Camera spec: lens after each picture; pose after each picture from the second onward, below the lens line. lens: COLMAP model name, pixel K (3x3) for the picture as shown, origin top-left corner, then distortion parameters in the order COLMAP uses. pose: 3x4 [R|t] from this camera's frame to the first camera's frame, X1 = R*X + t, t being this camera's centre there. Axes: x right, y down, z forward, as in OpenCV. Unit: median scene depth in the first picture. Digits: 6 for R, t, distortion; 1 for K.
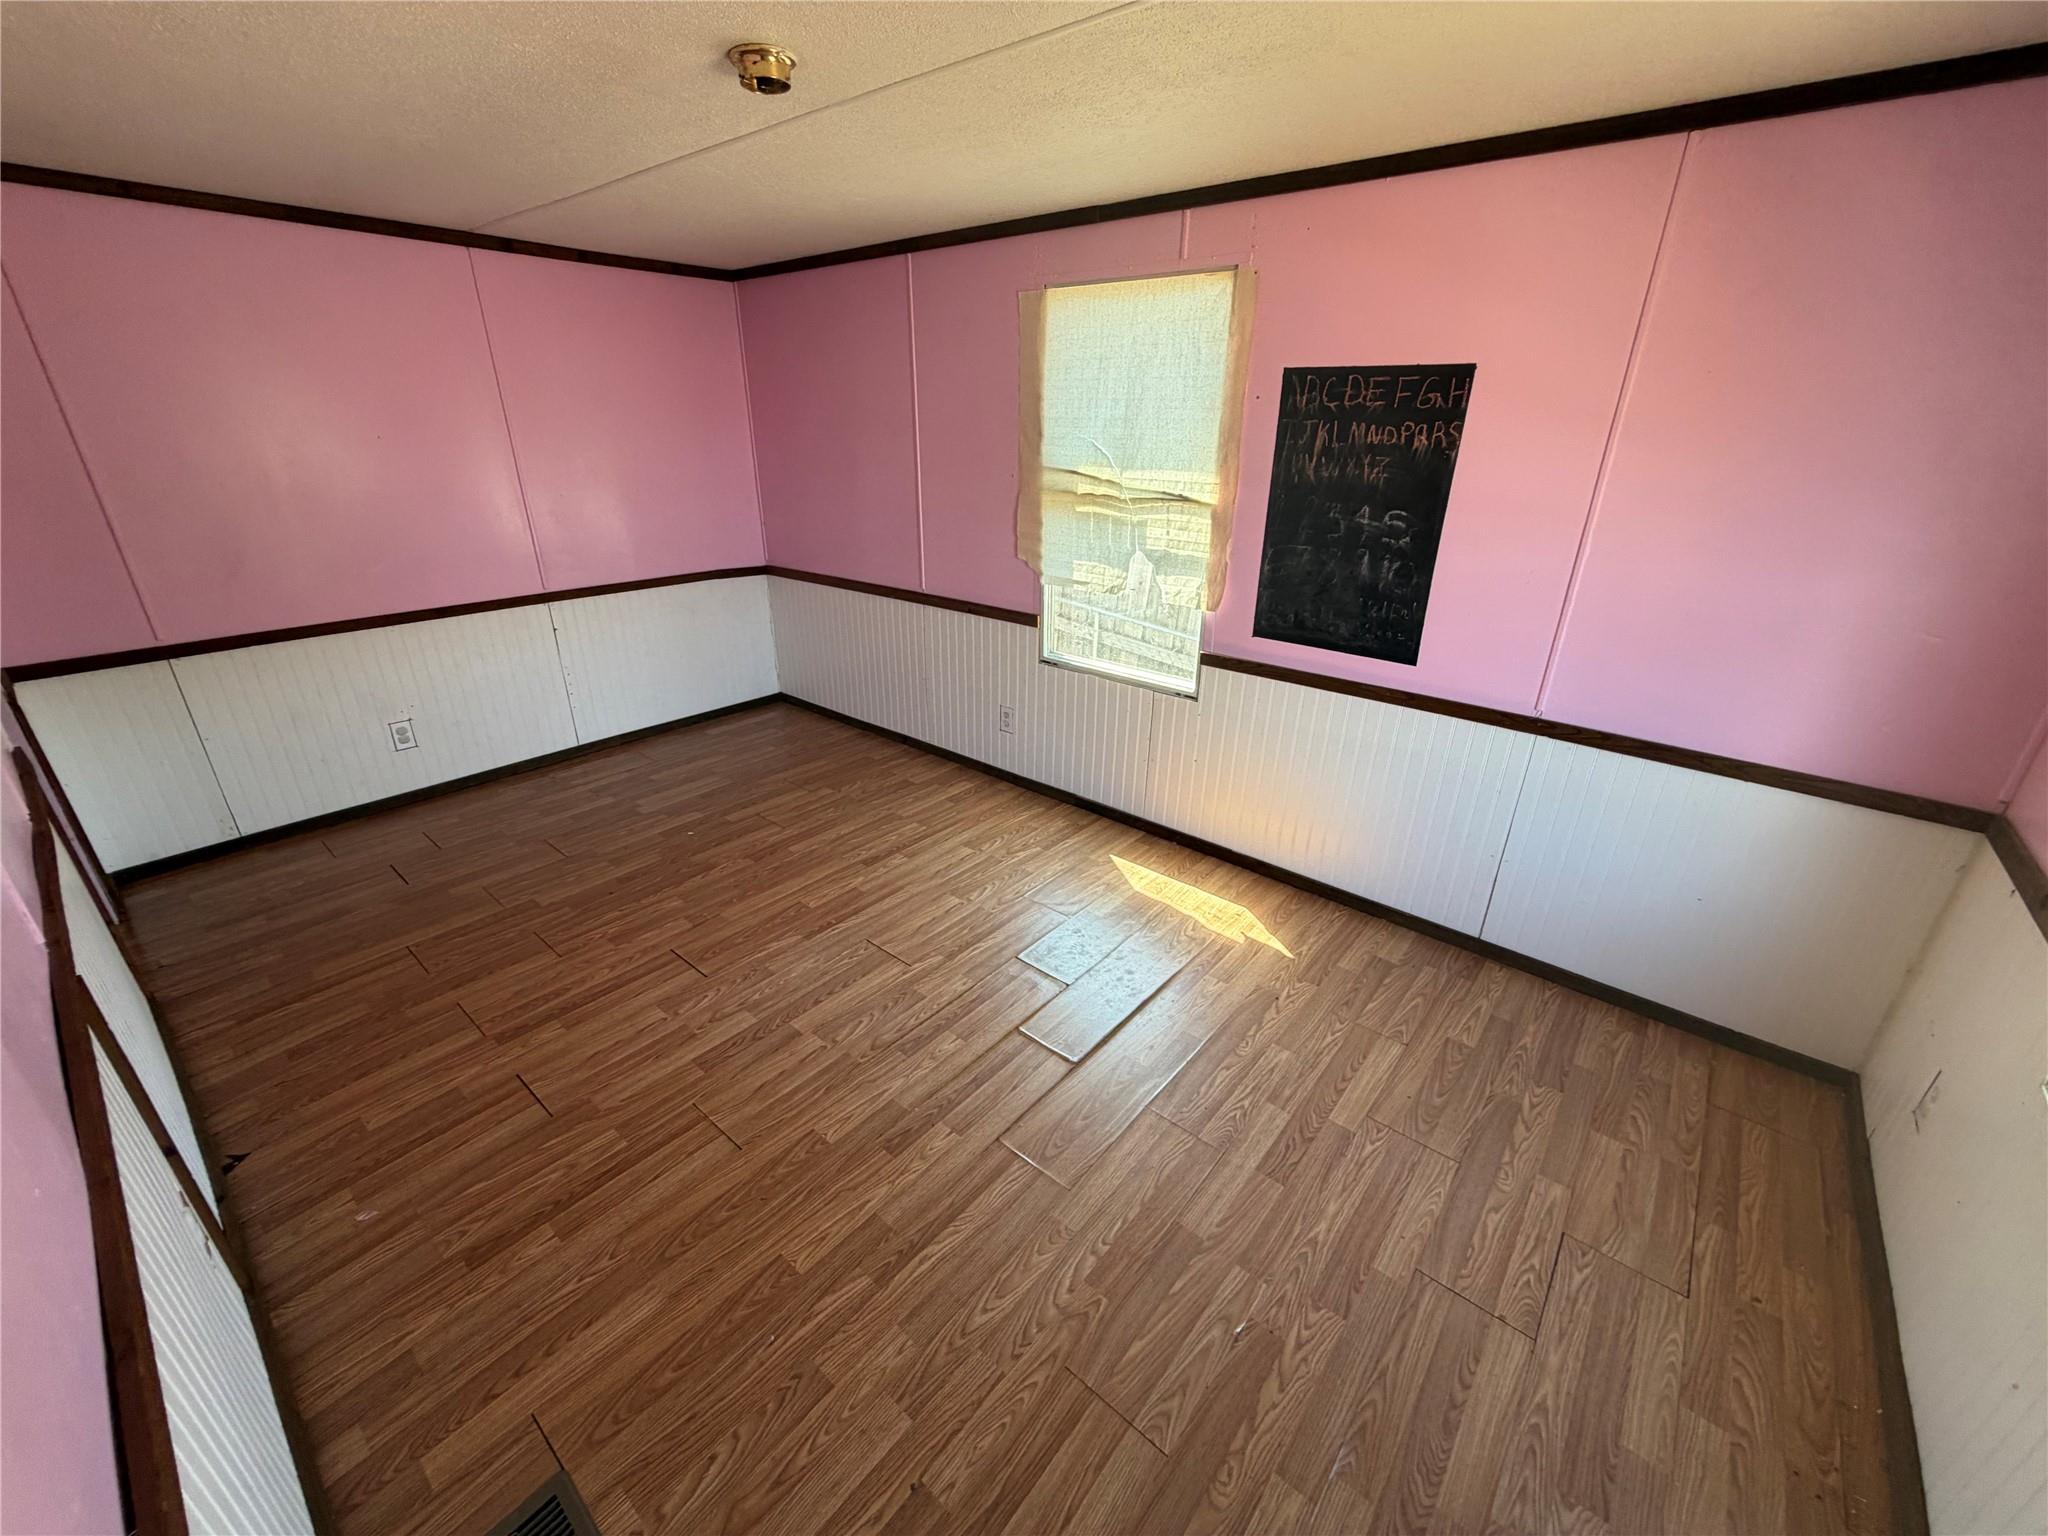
lens RADIAL K [[814.8, 0, 1024.0], [0, 814.8, 768.0], [0, 0, 1]] dist [-0.000934, -0.000113]
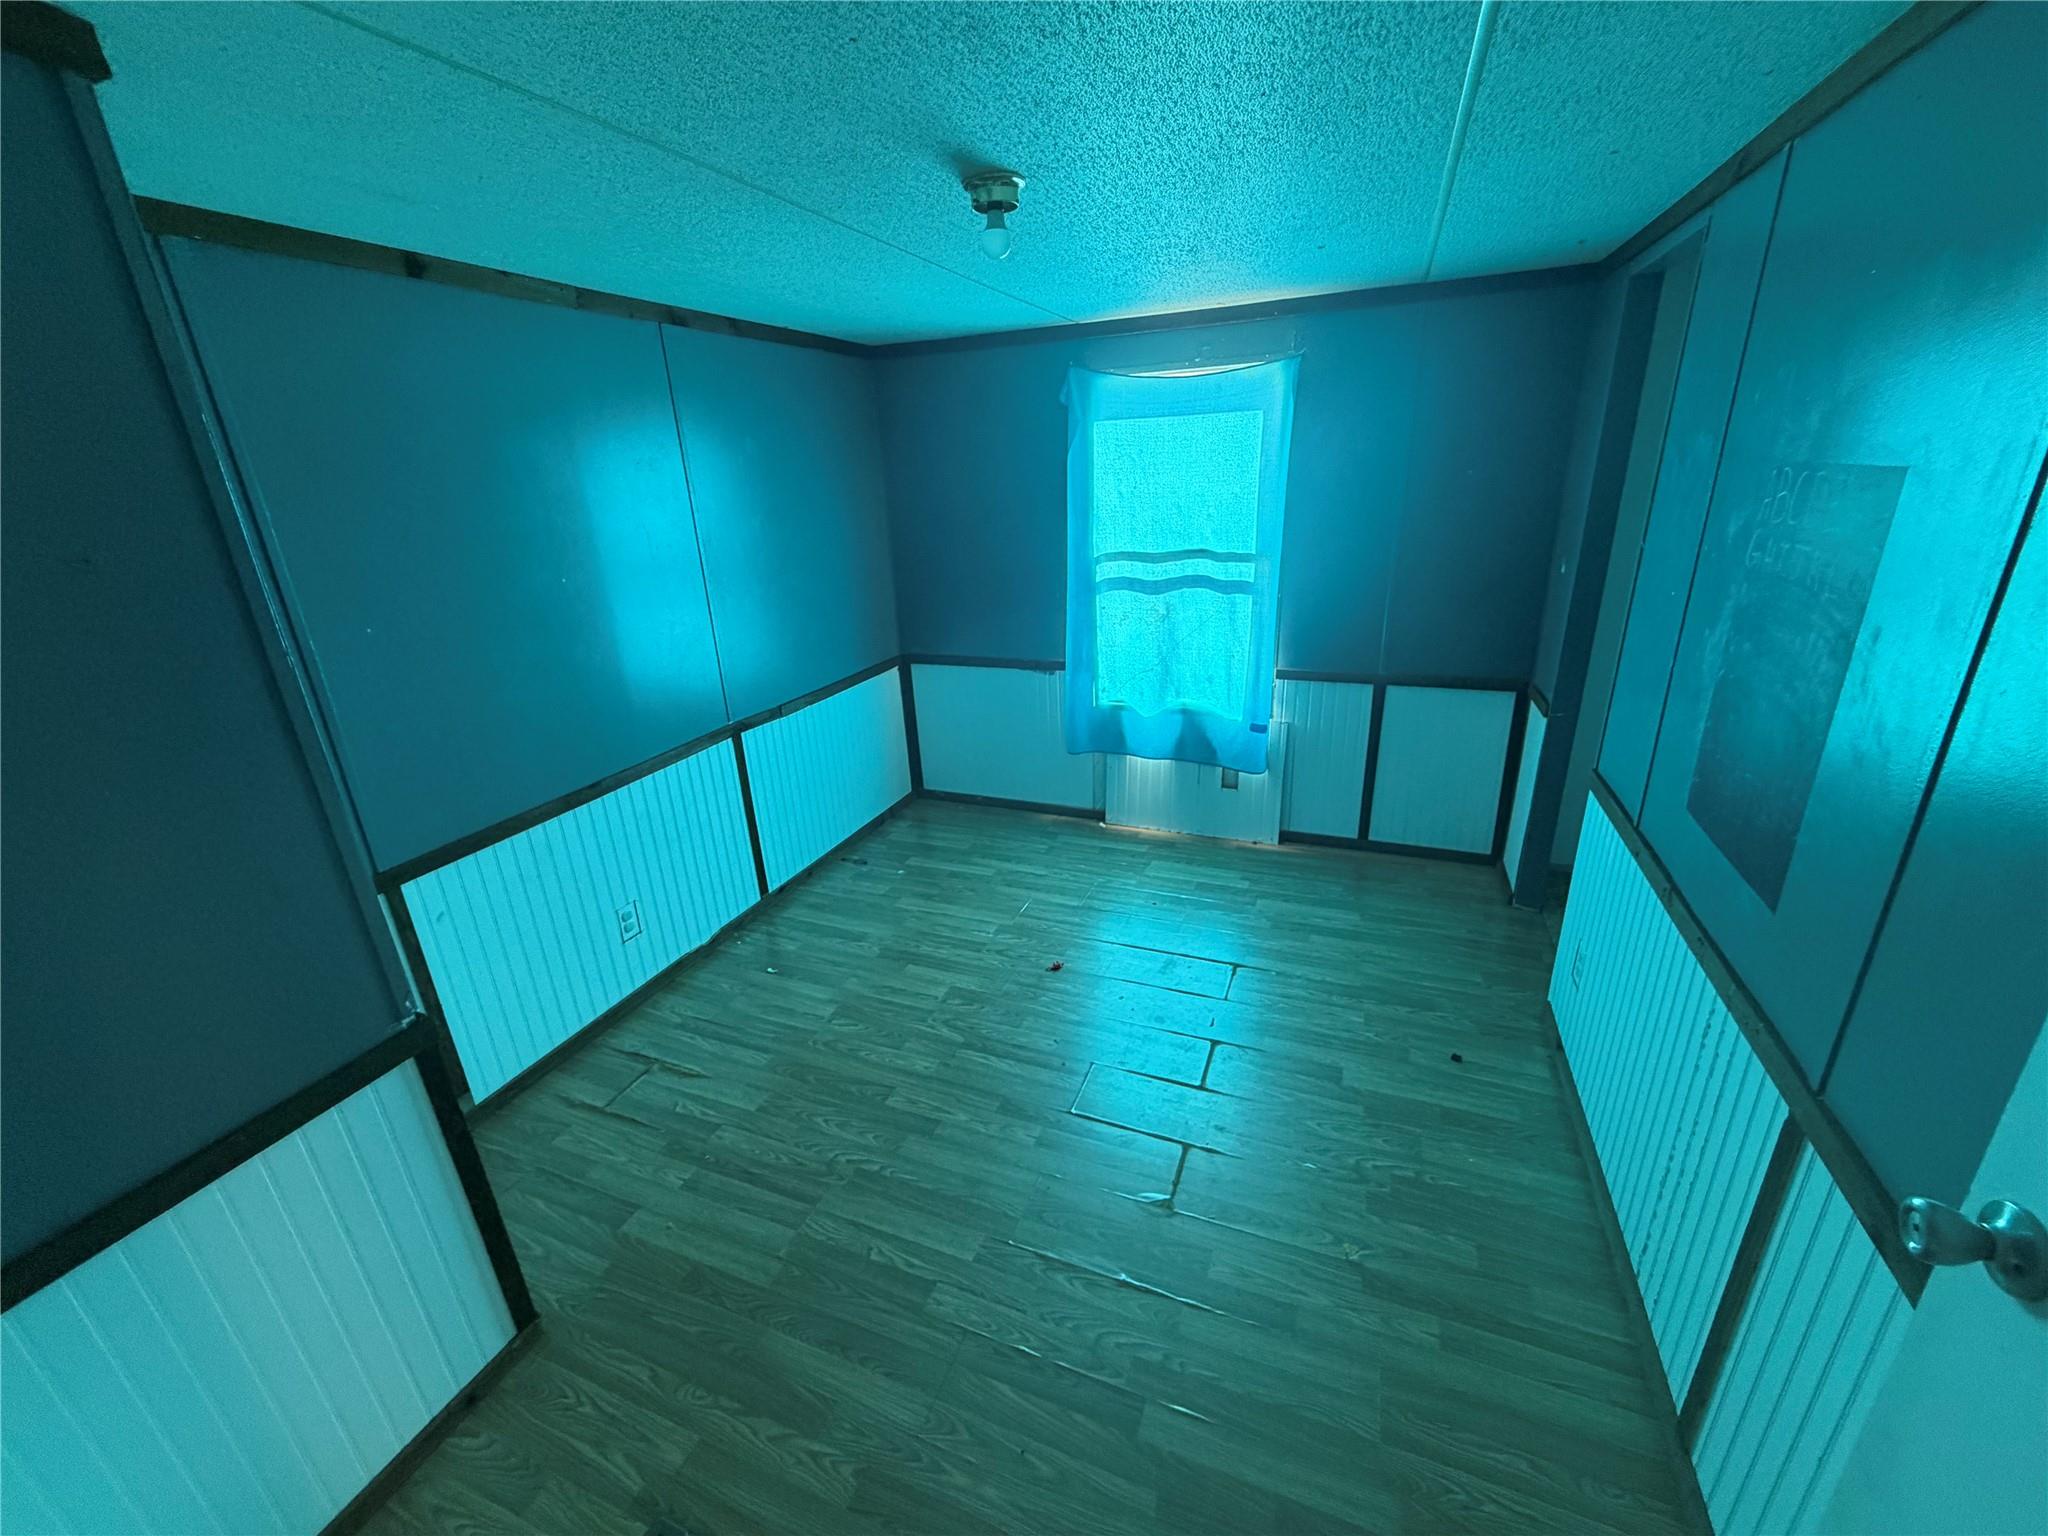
lens RADIAL K [[814.8, 0, 1024.0], [0, 814.8, 768.0], [0, 0, 1]] dist [-0.000934, -0.000113]
pose [[0.302395, 0.317058, -0.898906, 1.083460], [-0.318393, 0.922489, 0.218267, -0.342023], [0.898434, 0.220202, 0.379904, 0.728617]]
